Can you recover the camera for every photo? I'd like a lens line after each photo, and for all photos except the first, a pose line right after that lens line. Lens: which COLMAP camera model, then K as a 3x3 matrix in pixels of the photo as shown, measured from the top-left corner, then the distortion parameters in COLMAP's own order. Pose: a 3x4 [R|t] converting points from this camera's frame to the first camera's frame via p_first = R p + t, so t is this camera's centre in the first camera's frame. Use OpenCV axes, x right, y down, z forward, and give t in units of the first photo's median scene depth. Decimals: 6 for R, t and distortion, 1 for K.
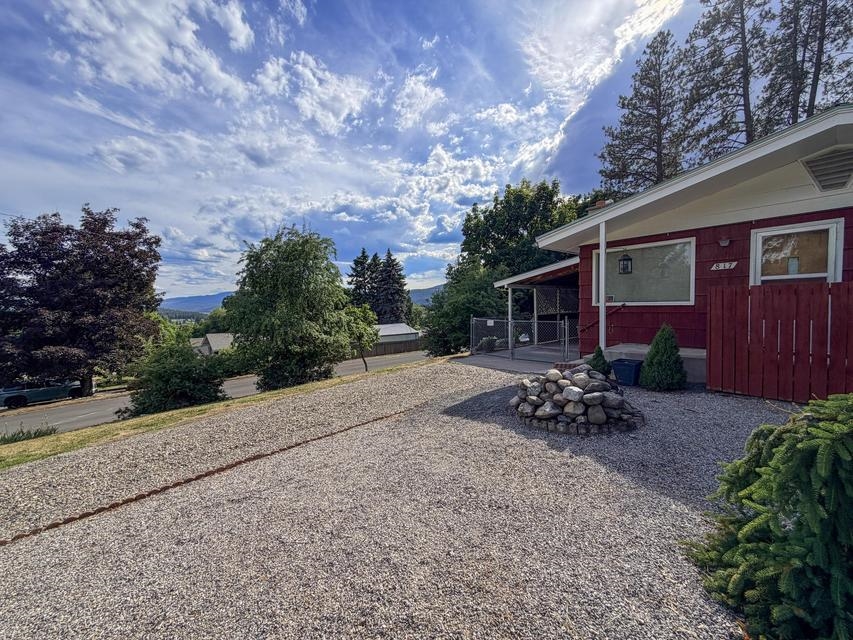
lens RADIAL K [[339.0, 0, 427.0], [0, 339.0, 322.4], [0, 0, 1]] dist [-0.000629, 0.000259]
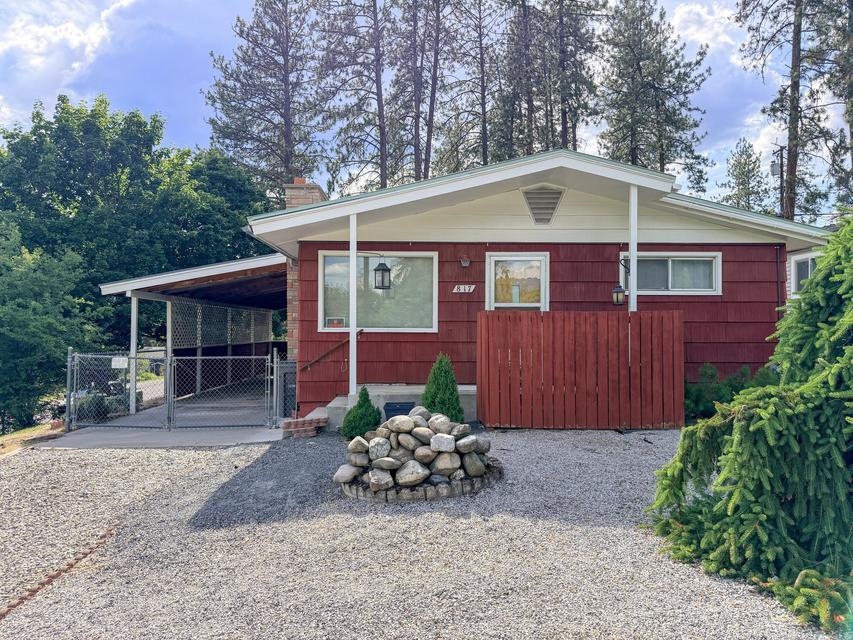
lens RADIAL K [[604.3, 0, 427.6], [0, 604.3, 322.9], [0, 0, 1]] dist [0.047473, -0.061905]
pose [[0.634617, 0.037624, 0.771910, -0.338179], [0.025973, 0.997212, -0.069959, 0.025453], [-0.772390, 0.064446, 0.631870, 0.107733]]
